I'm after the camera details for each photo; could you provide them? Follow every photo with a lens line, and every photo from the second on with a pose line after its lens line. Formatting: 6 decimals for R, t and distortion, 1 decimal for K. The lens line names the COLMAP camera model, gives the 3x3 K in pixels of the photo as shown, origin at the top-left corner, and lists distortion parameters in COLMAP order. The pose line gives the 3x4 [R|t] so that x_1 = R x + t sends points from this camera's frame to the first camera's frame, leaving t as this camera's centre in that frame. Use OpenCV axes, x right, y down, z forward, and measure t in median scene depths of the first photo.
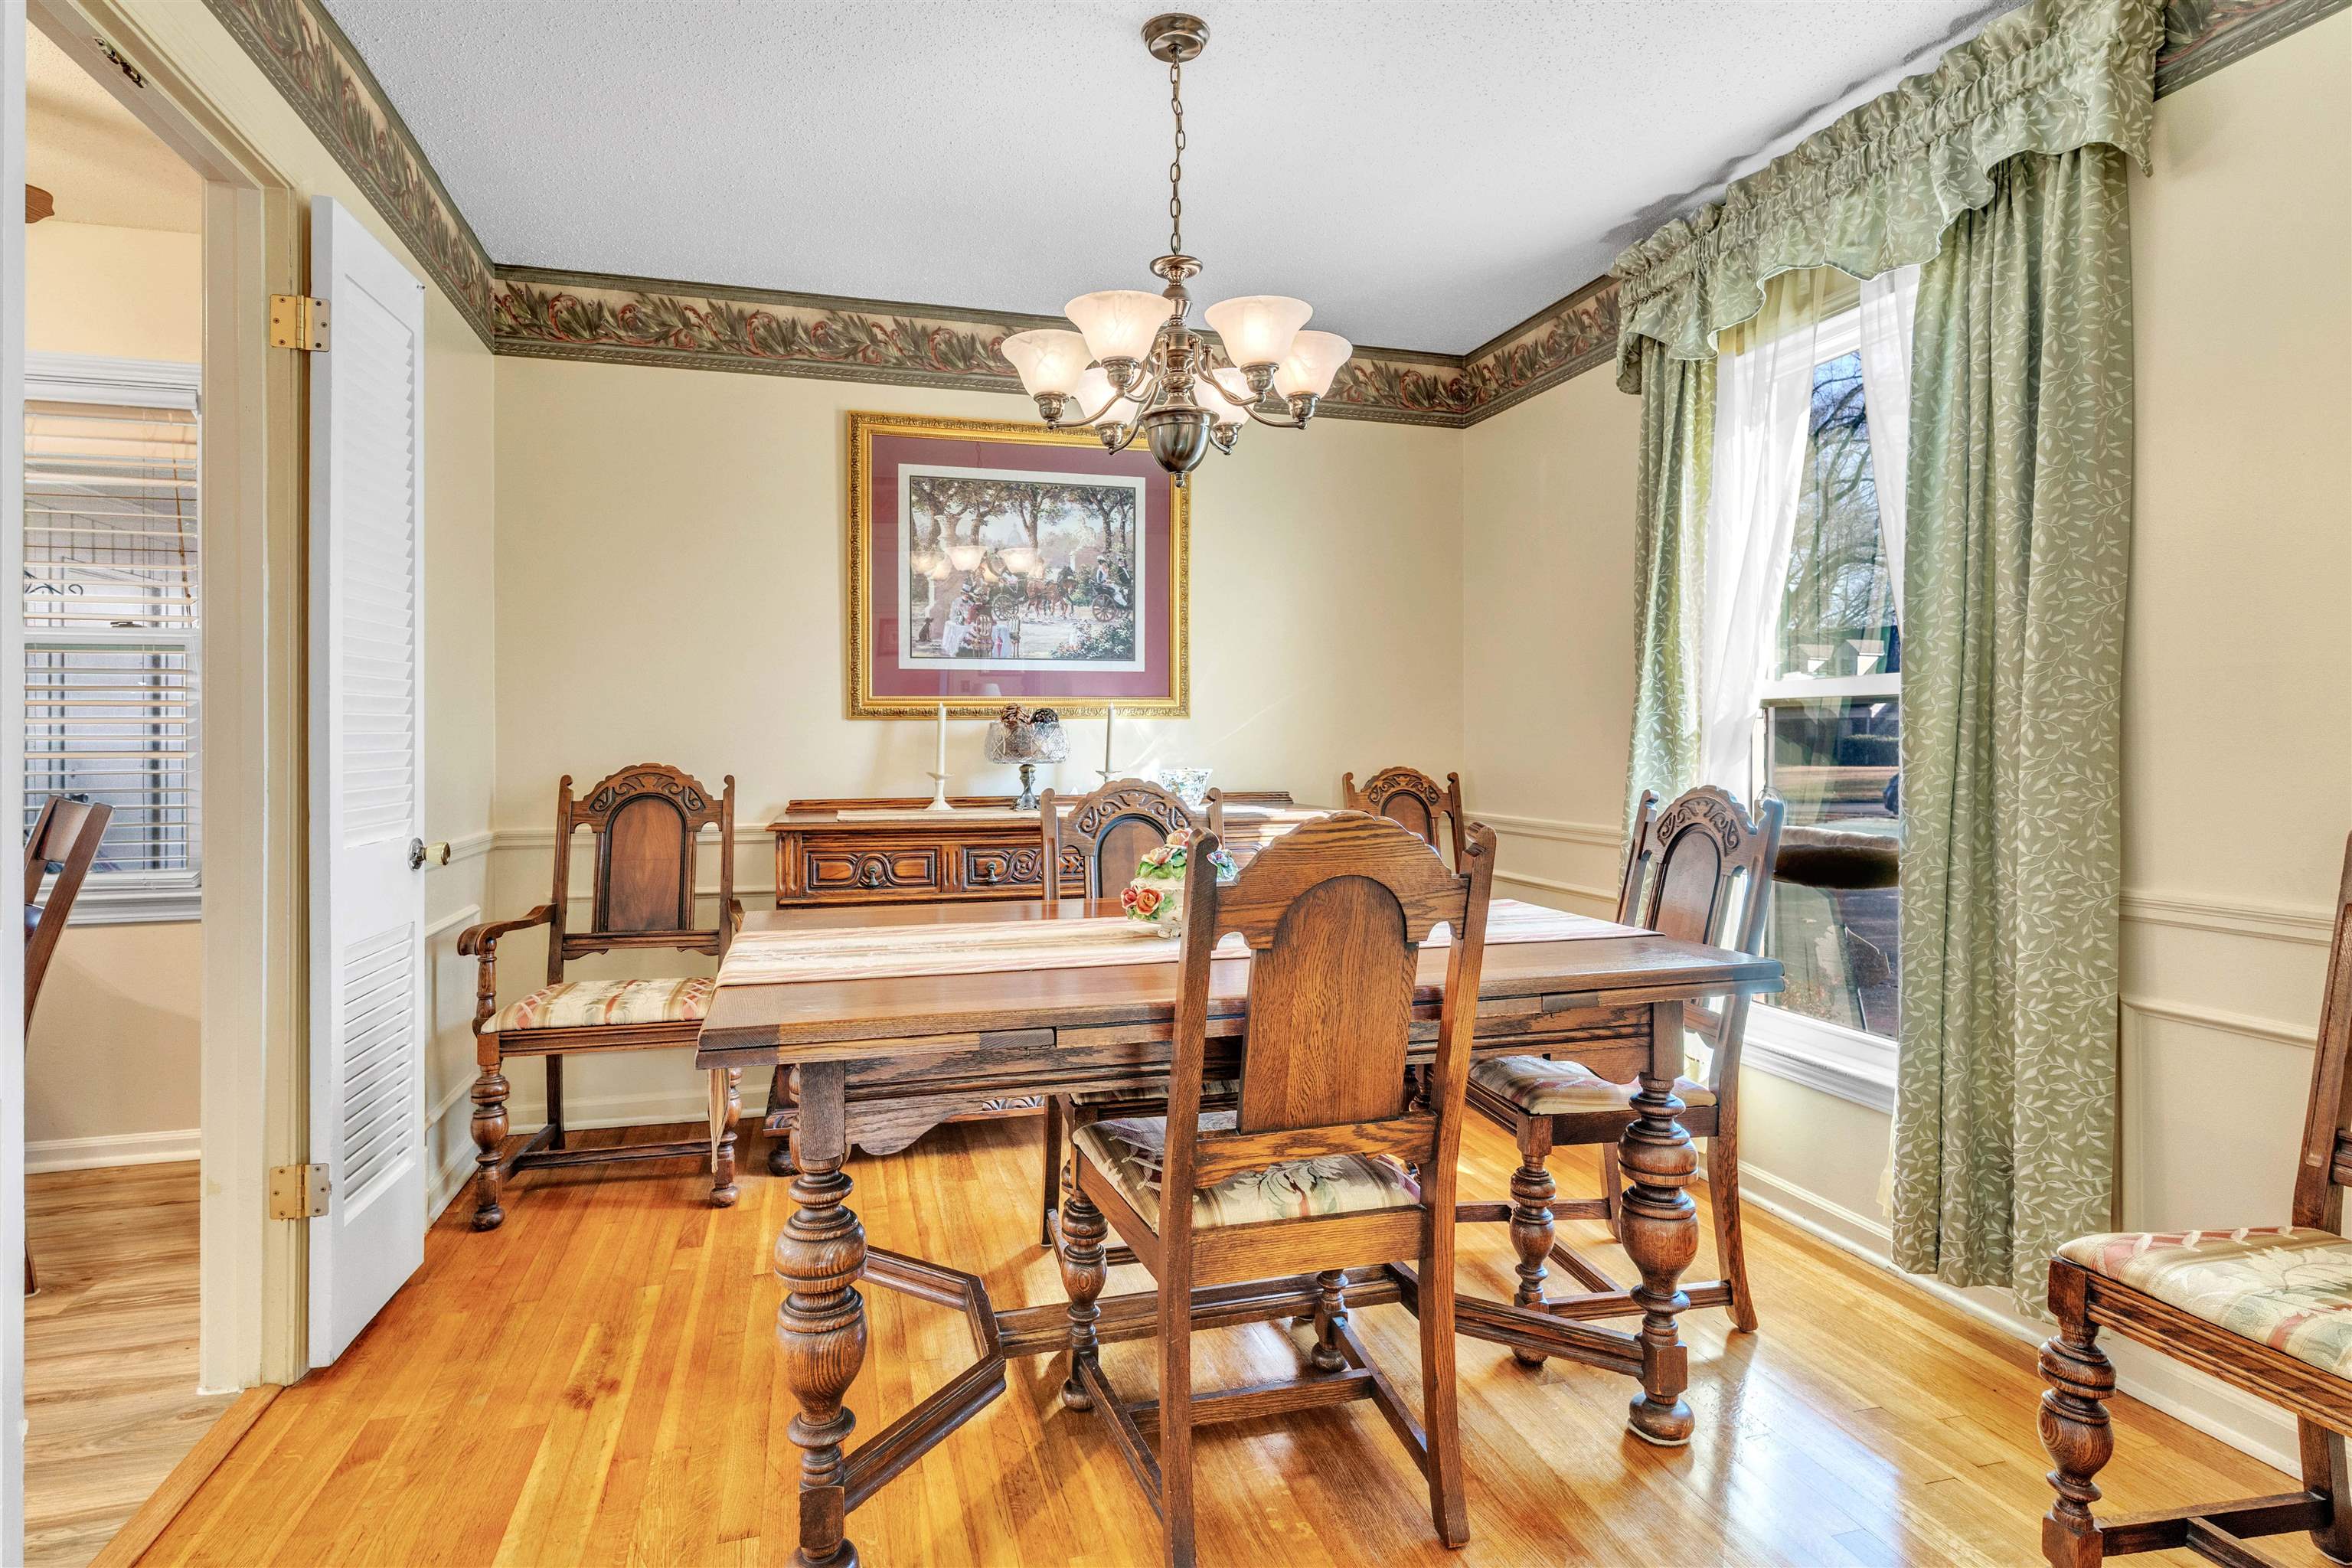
lens RADIAL K [[1225.5, 0, 1199.3], [0, 1225.5, 749.7], [0, 0, 1]] dist [-0.030071, 0.000047]
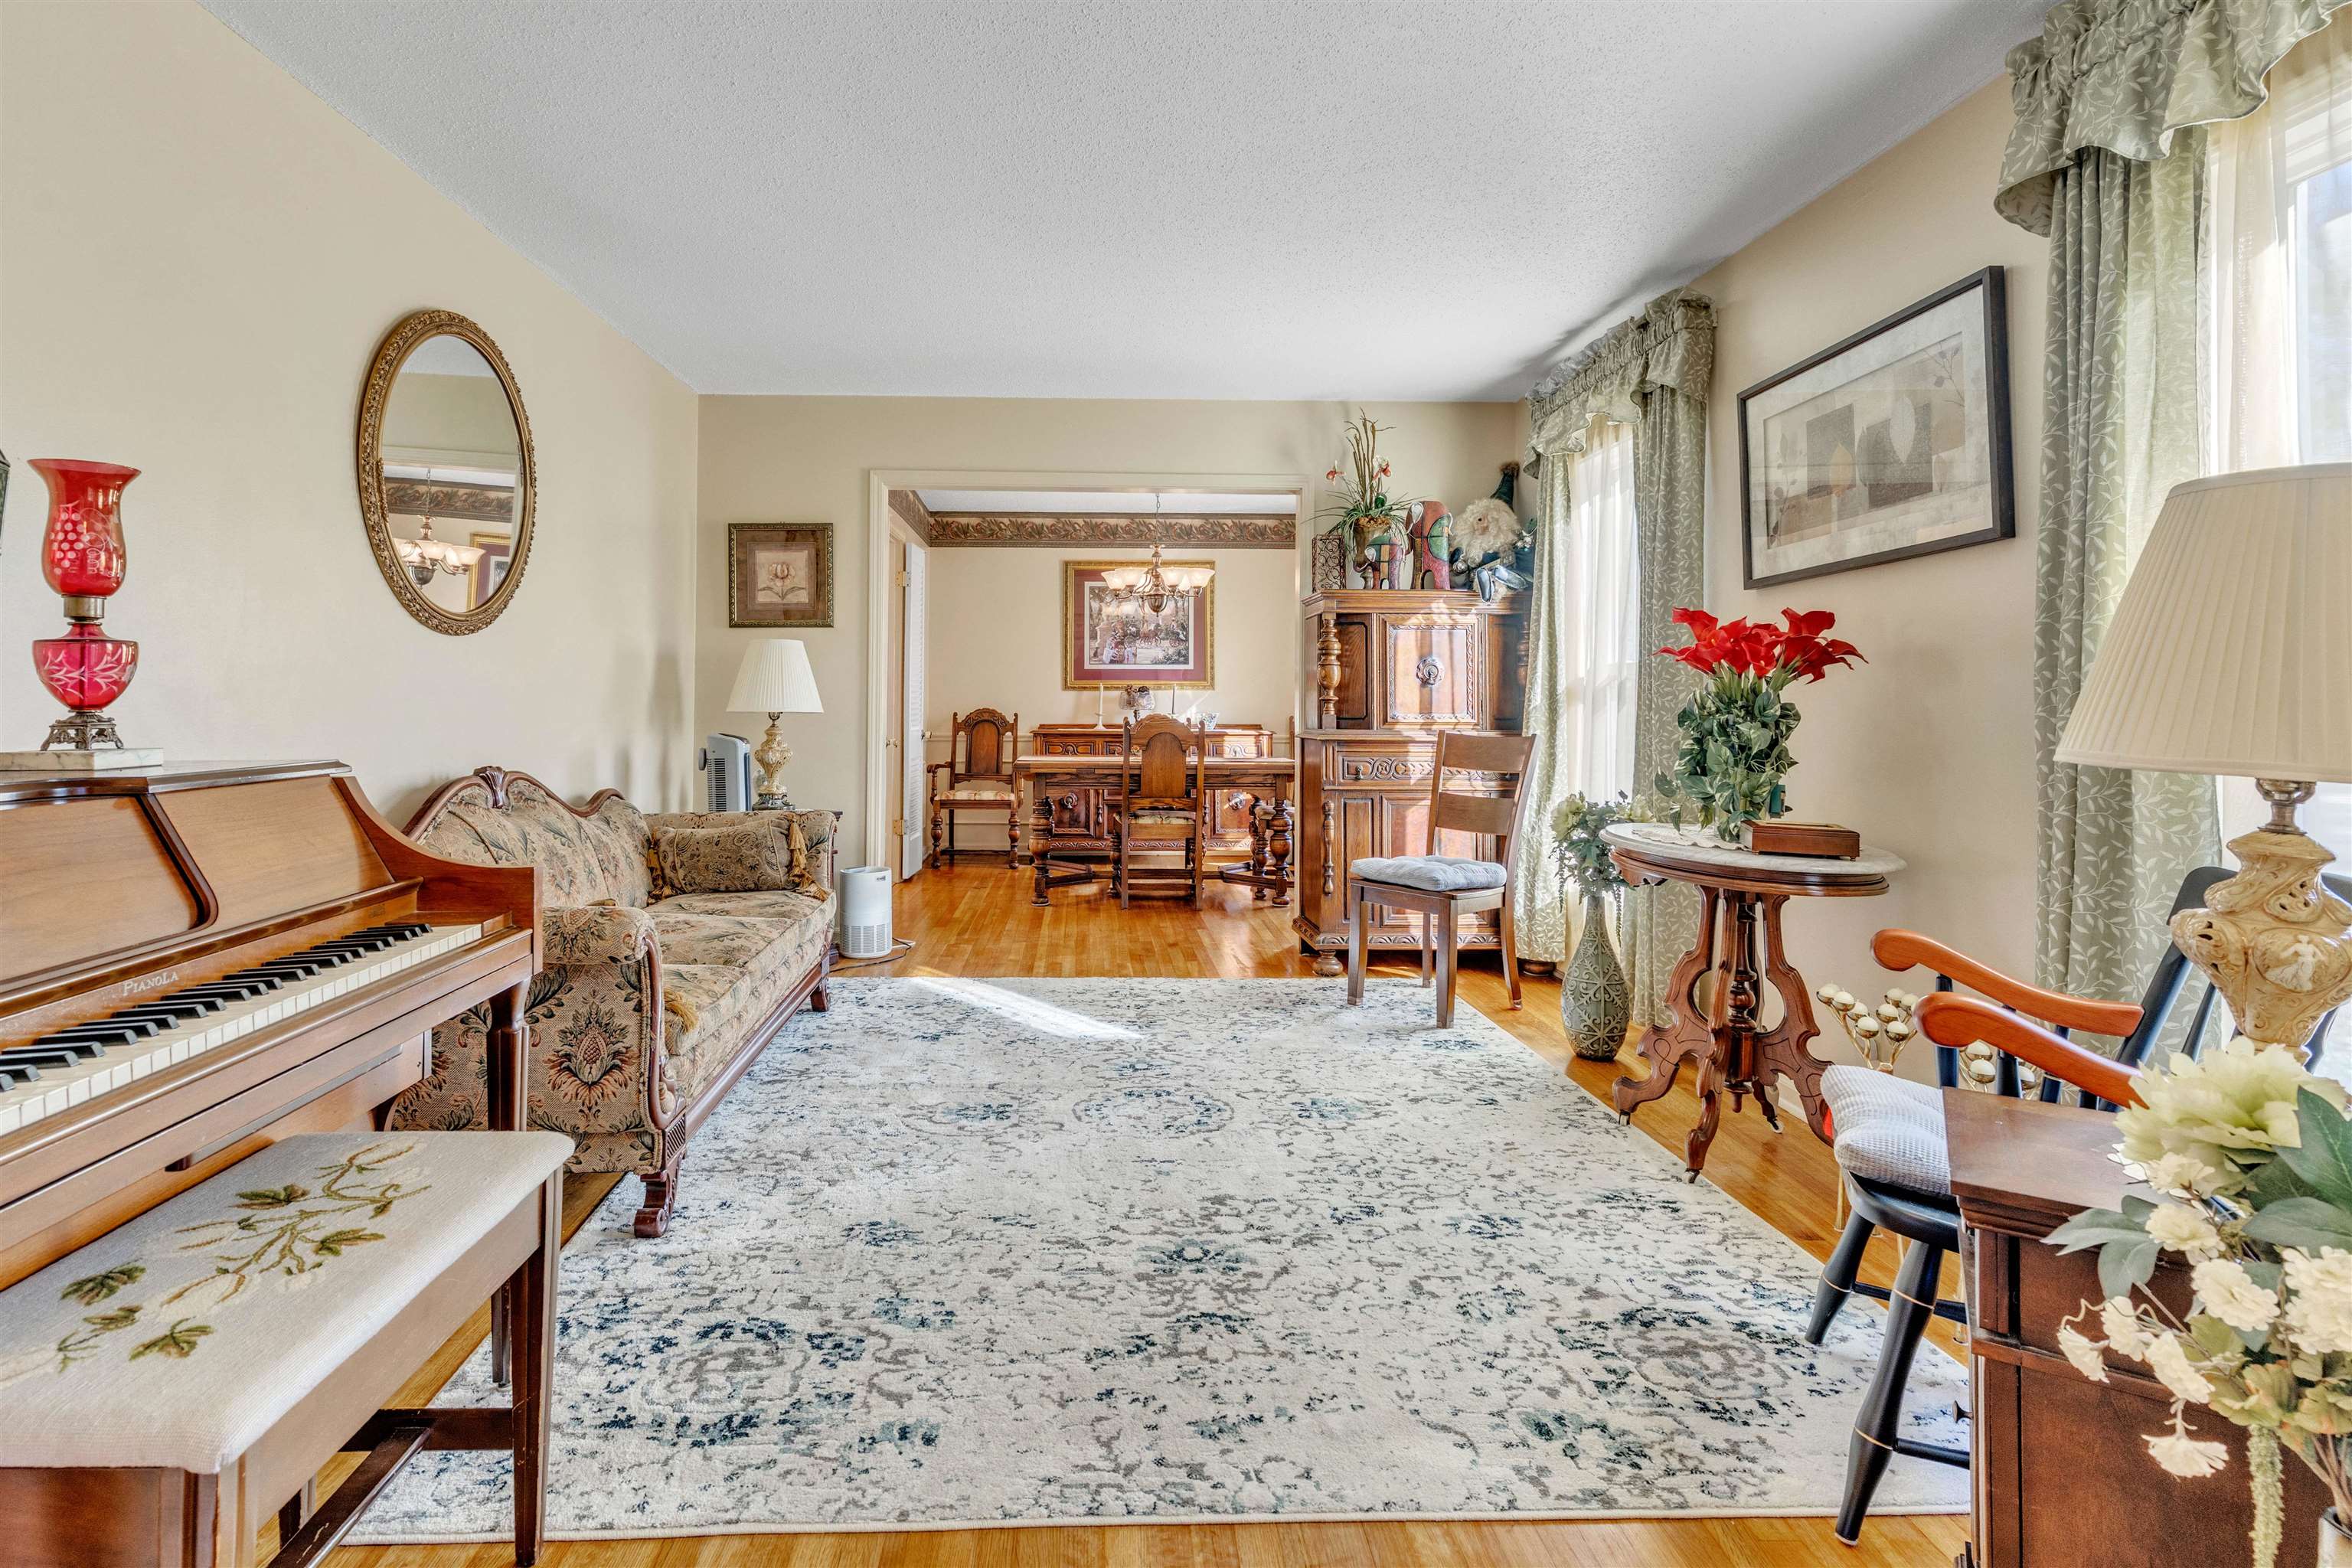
lens RADIAL K [[1225.5, 0, 1152.8], [0, 1225.5, 715.3], [0, 0, 1]] dist [-0.030071, 0.000047]
pose [[0.969859, 0.009297, -0.243491, 0.466965], [-0.008950, 0.999957, 0.002532, 0.016054], [0.243504, -0.000276, 0.969900, -1.282760]]
